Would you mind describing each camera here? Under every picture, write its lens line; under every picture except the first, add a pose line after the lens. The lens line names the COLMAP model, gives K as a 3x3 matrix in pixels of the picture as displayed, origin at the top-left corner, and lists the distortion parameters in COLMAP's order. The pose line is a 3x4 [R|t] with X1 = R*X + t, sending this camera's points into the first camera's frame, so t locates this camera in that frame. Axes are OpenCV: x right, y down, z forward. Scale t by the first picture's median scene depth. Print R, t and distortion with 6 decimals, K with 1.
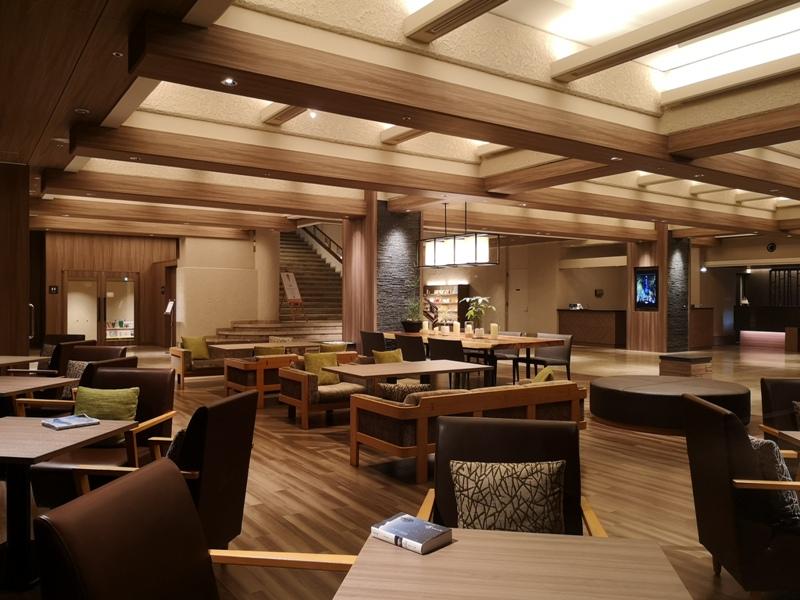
lens RADIAL K [[622.2, 0, 400.0], [0, 622.2, 300.0], [0, 0, 1]] dist [-0.002503, -0.004098]
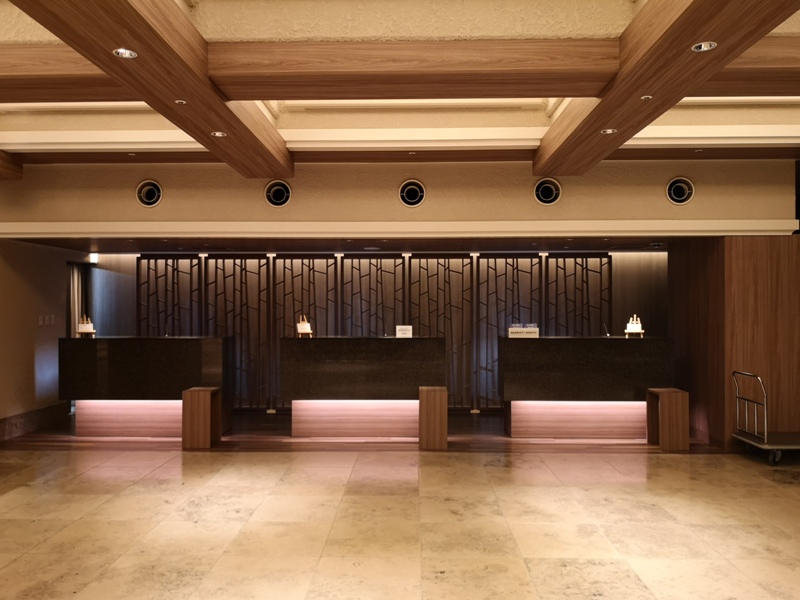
lens RADIAL K [[622.2, 0, 400.0], [0, 622.2, 300.0], [0, 0, 1]] dist [-0.002503, -0.004098]
pose [[0.566105, -0.007892, 0.824295, 0.321934], [0.013386, 0.999910, 0.000380, -0.013025], [-0.824225, 0.010819, 0.566160, 0.574842]]
